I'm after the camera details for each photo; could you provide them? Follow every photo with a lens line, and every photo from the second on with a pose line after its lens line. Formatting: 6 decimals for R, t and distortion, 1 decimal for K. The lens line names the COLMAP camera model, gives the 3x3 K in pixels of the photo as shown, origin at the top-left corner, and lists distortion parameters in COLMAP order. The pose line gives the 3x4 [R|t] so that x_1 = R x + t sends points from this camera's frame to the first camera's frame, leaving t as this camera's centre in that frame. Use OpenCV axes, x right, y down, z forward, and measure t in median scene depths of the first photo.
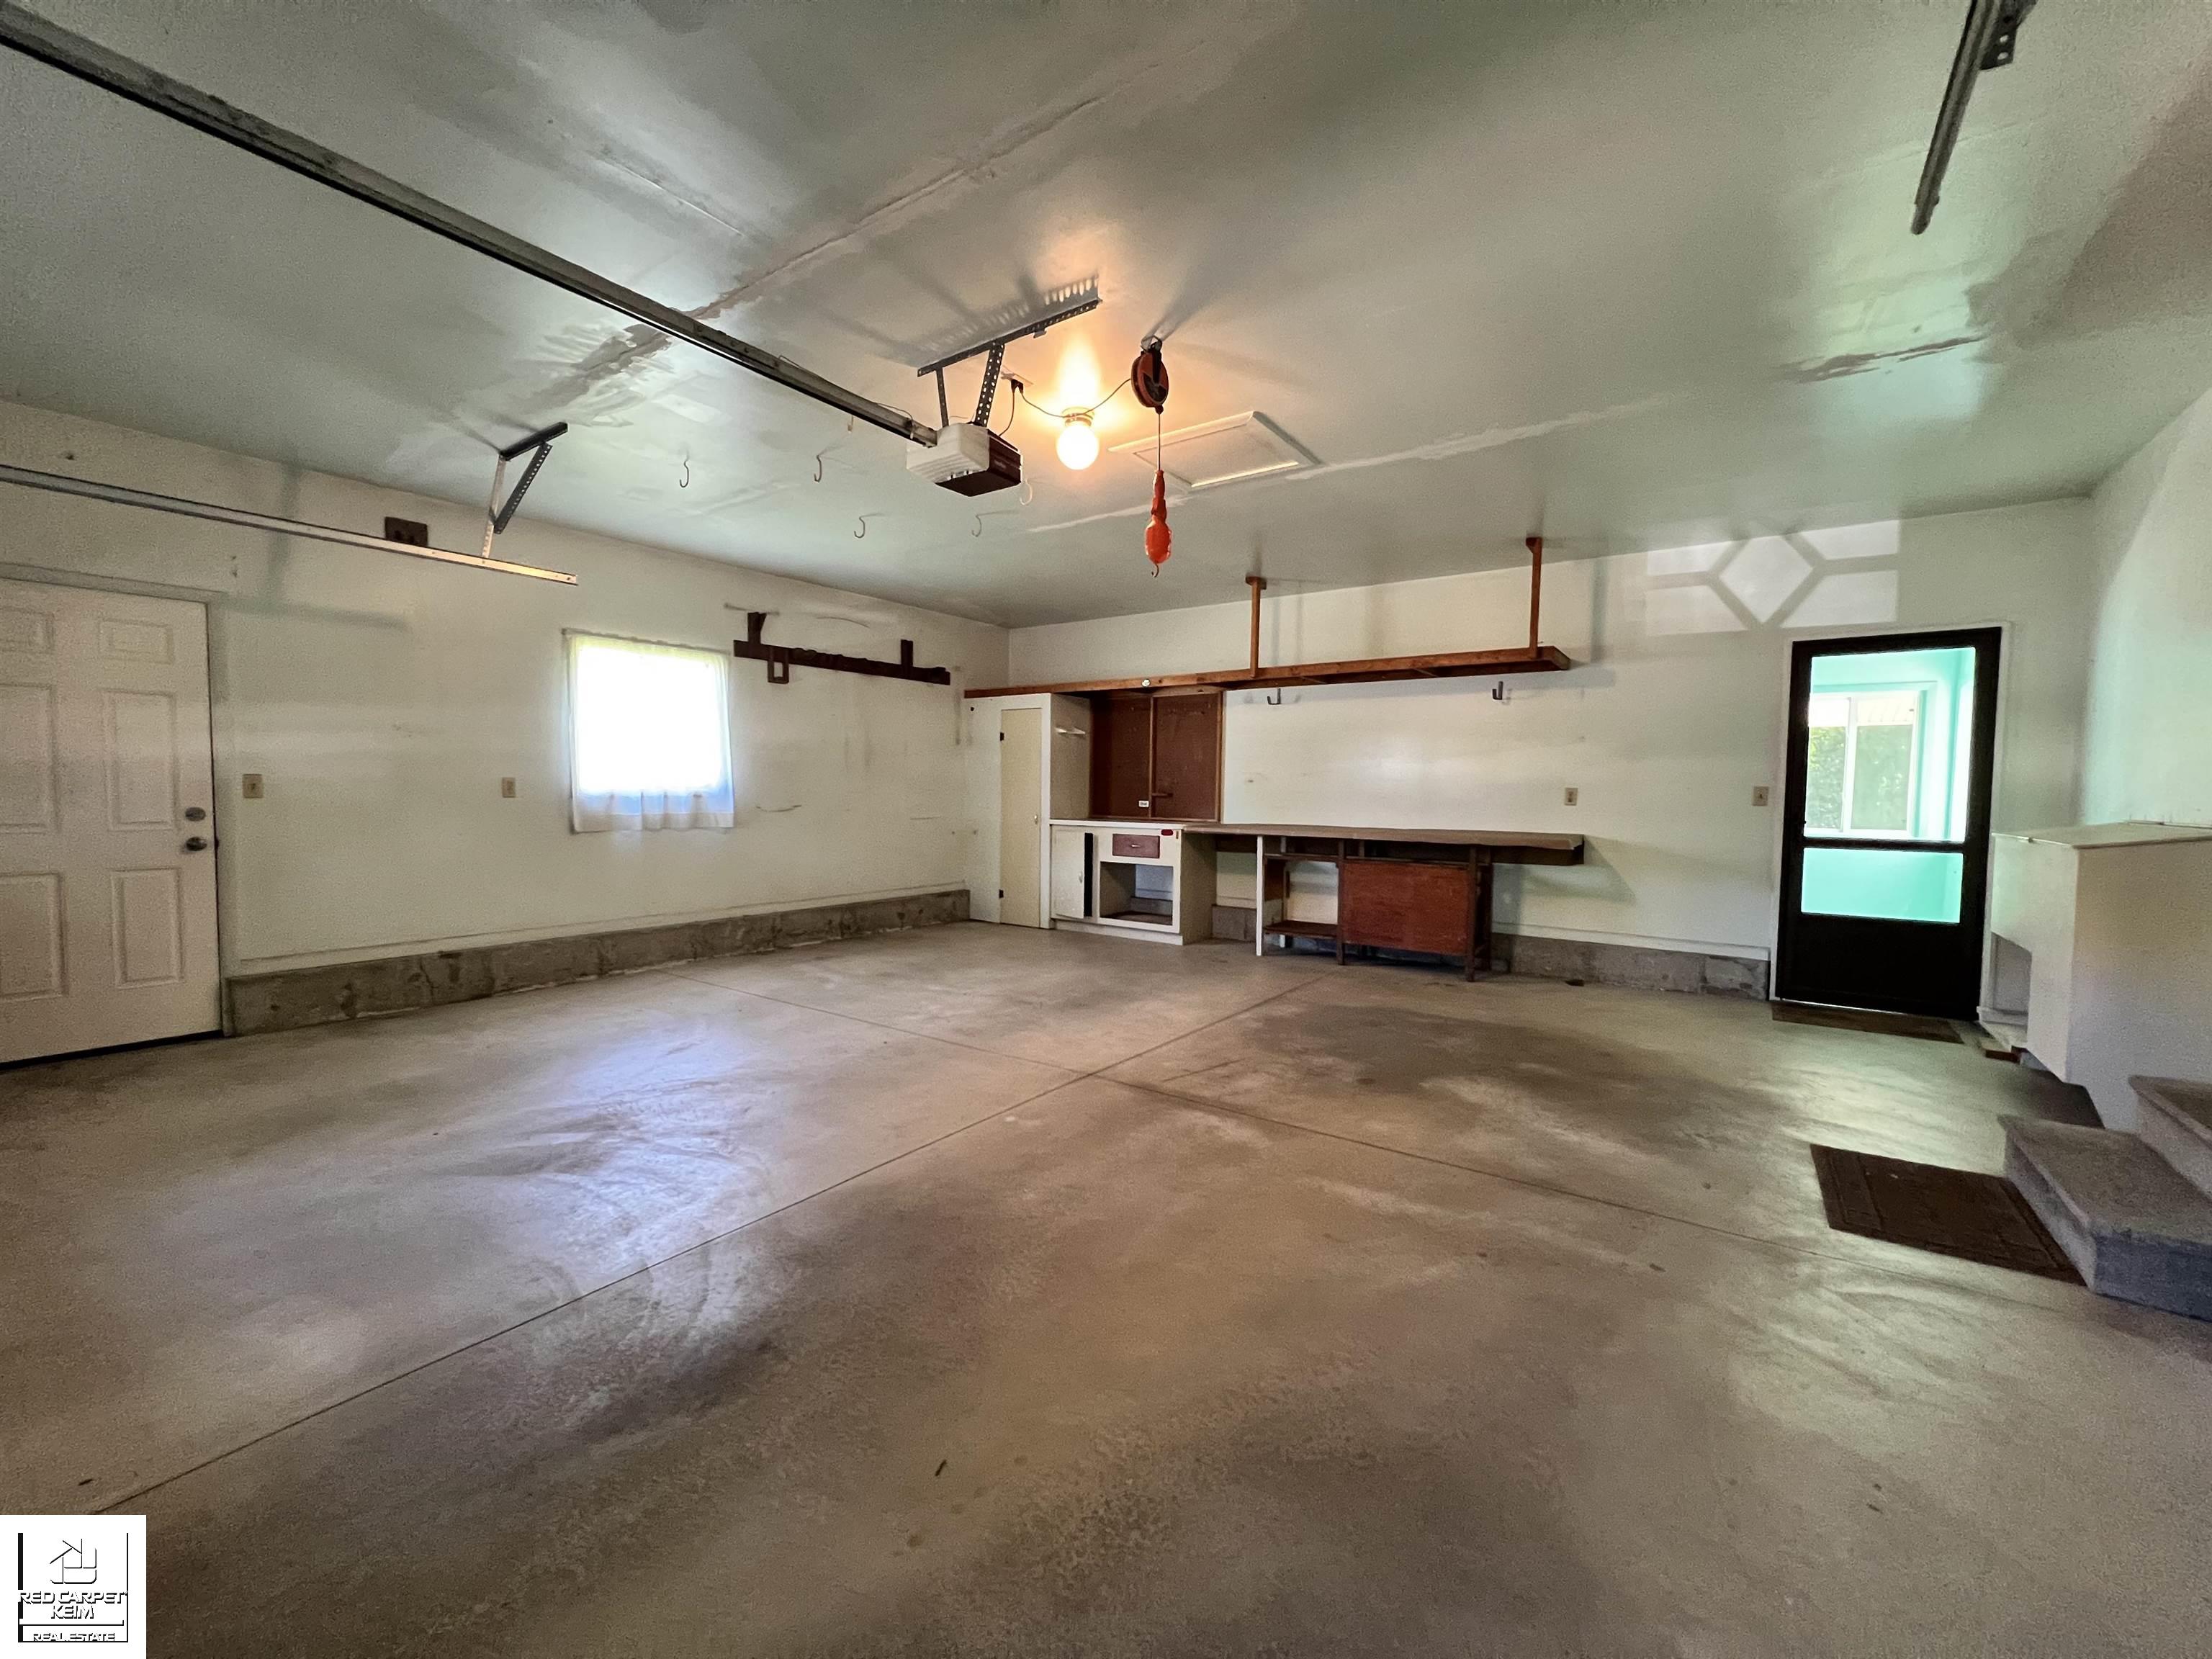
lens RADIAL K [[885.4, 0, 1109.1], [0, 885.4, 832.6], [0, 0, 1]] dist [-0.002490, 0.000629]
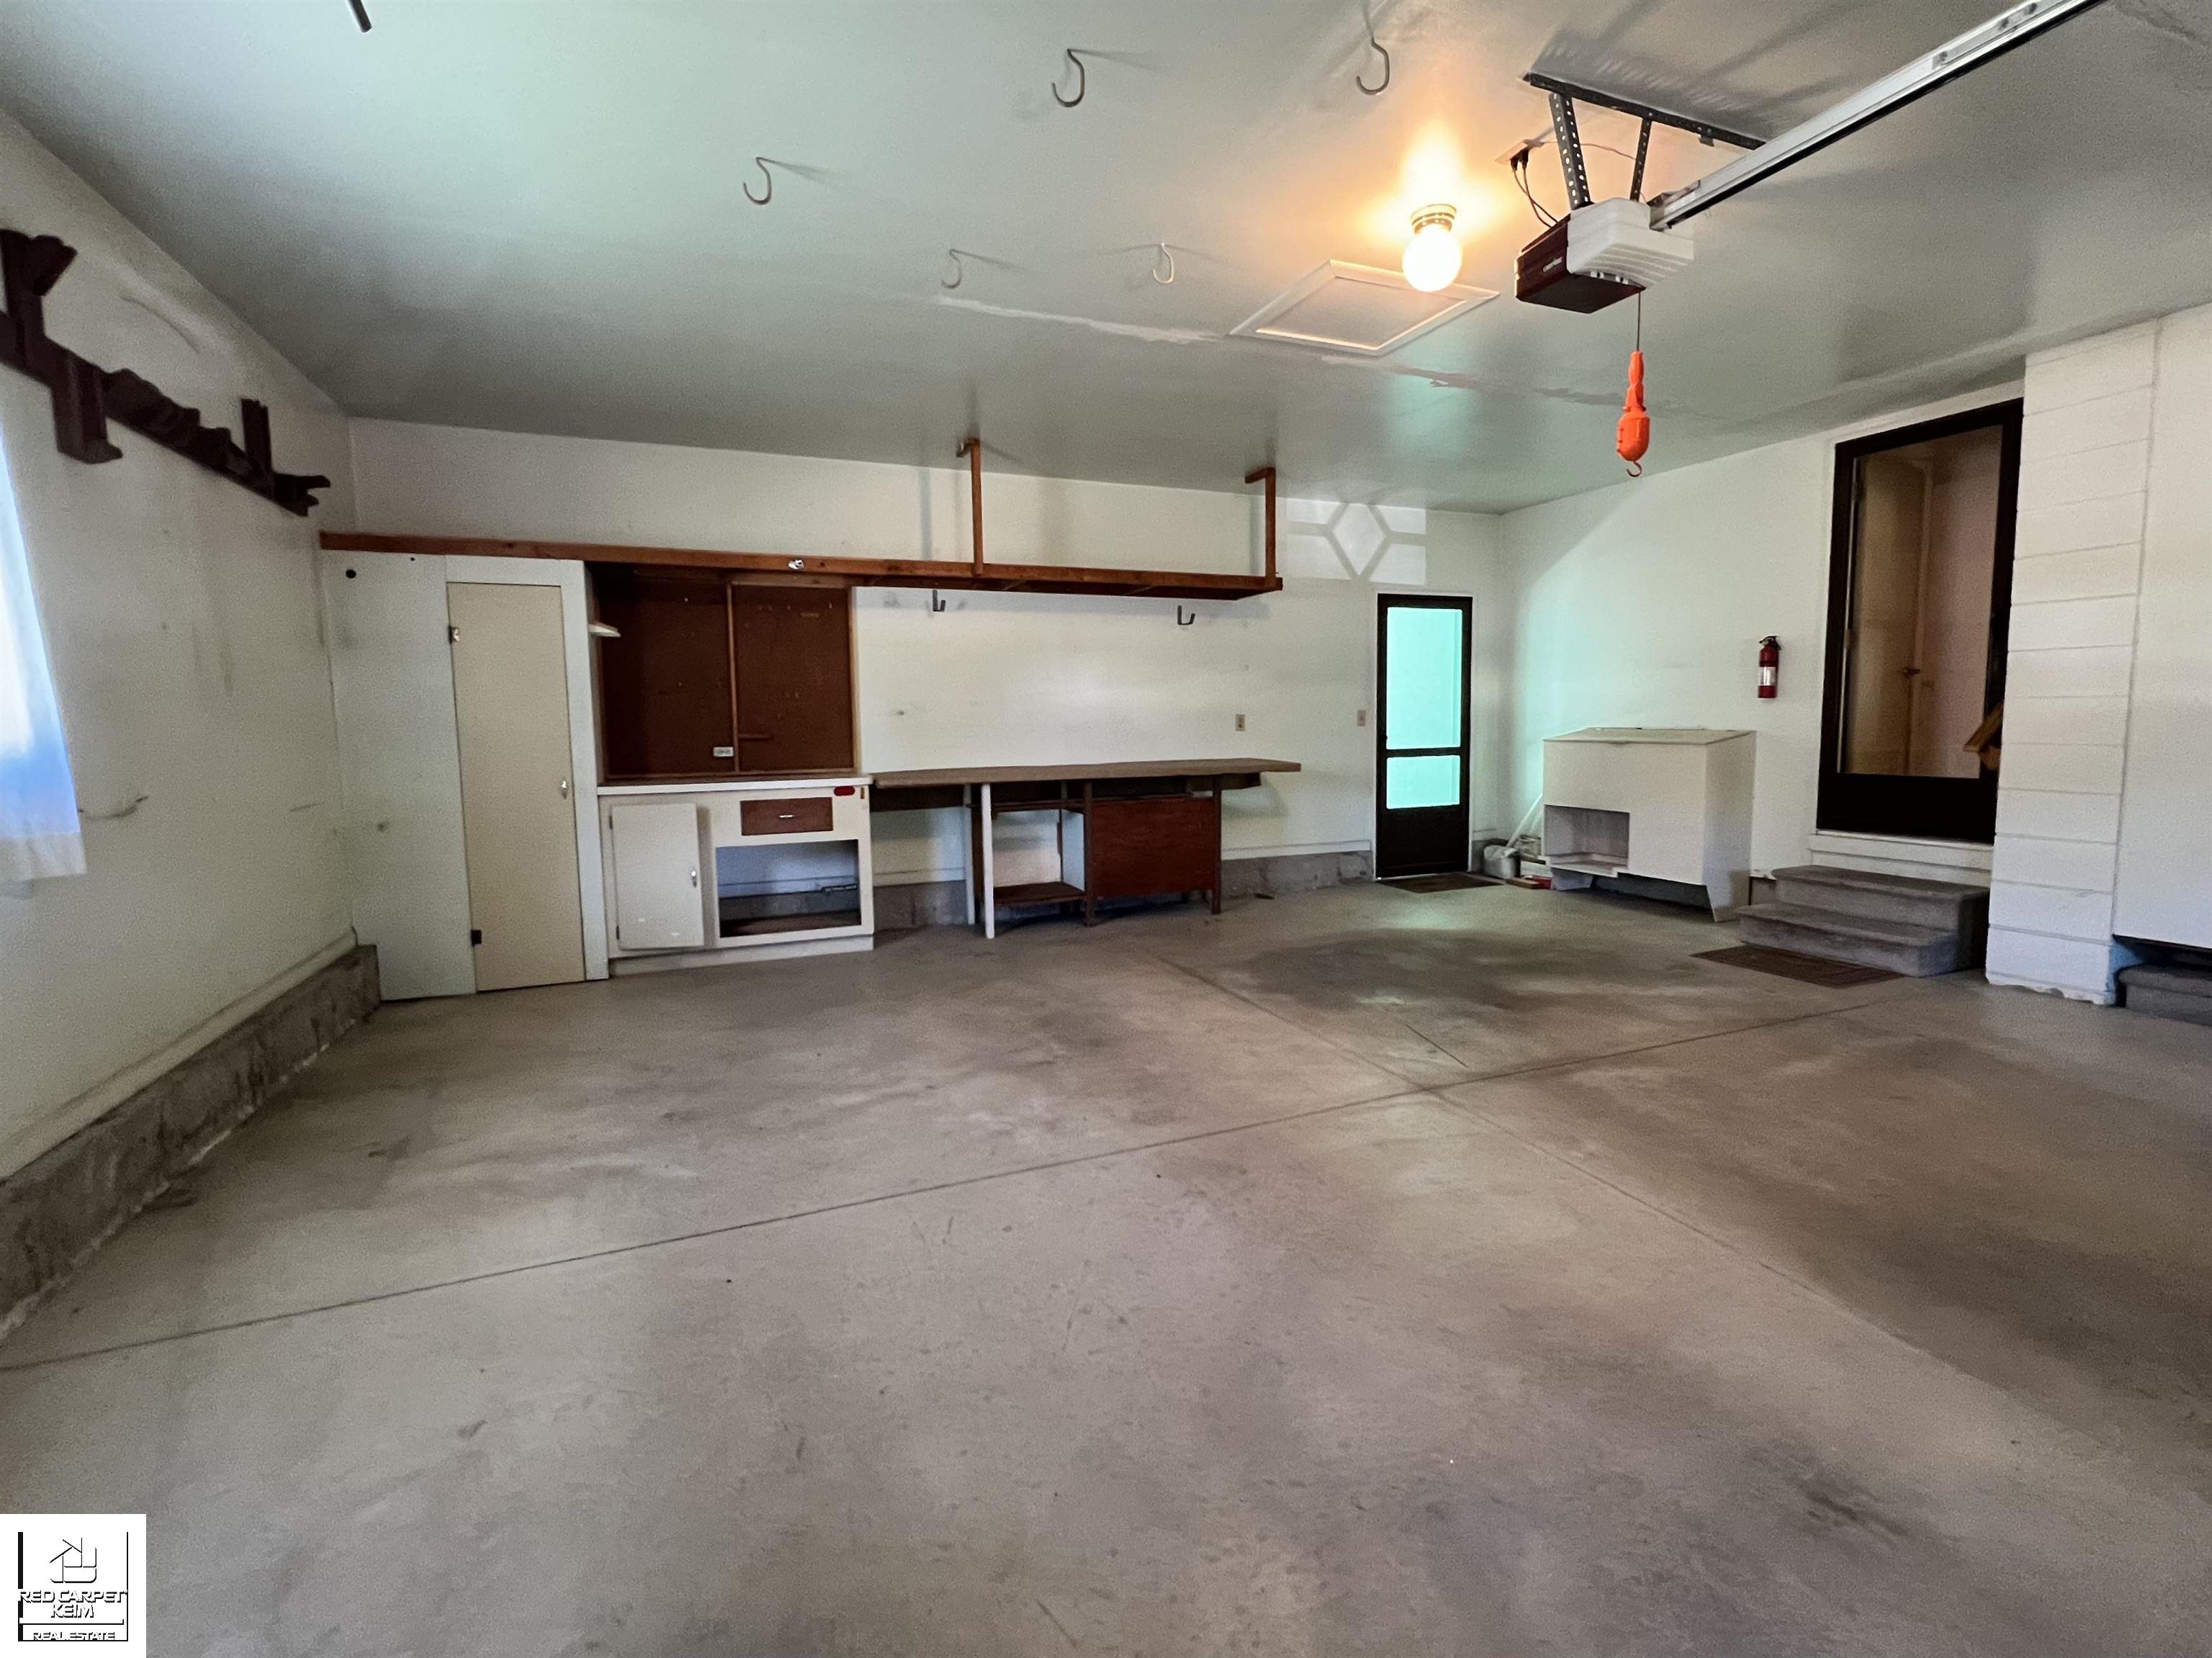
lens RADIAL K [[1024.5, 0, 1115.6], [0, 1024.5, 819.4], [0, 0, 1]] dist [-0.000610, 0.000271]
pose [[0.519387, -0.104654, 0.848106, -0.606100], [0.061326, 0.994478, 0.085160, -0.039971], [-0.852336, 0.007780, 0.522937, 0.502175]]
